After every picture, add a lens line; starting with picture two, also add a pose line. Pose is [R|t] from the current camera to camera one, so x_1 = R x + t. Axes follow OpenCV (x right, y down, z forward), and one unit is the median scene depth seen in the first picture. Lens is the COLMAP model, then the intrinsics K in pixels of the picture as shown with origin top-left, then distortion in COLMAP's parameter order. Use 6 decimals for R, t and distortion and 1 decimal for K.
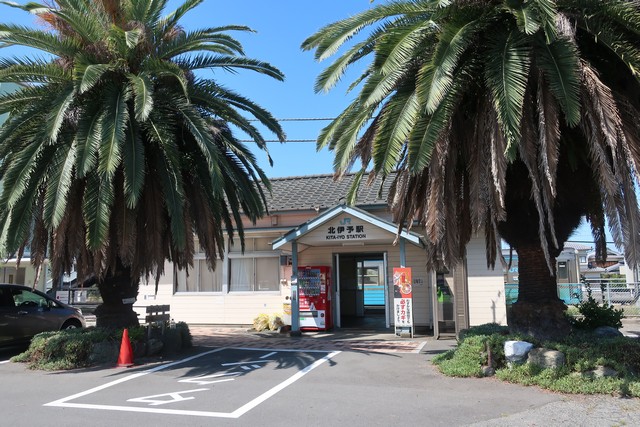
lens RADIAL K [[511.4, 0, 320.6], [0, 511.4, 210.7], [0, 0, 1]] dist [0.003323, 0.007096]
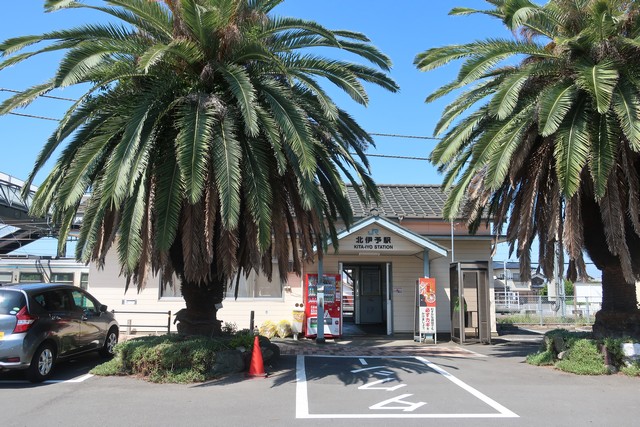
lens RADIAL K [[511.4, 0, 321.2], [0, 511.4, 216.6], [0, 0, 1]] dist [0.003323, 0.007096]
pose [[0.943411, 0.068653, 0.324442, -0.409571], [-0.066868, 0.997623, -0.016660, 0.014877], [-0.324815, -0.005977, 0.945759, 0.057049]]
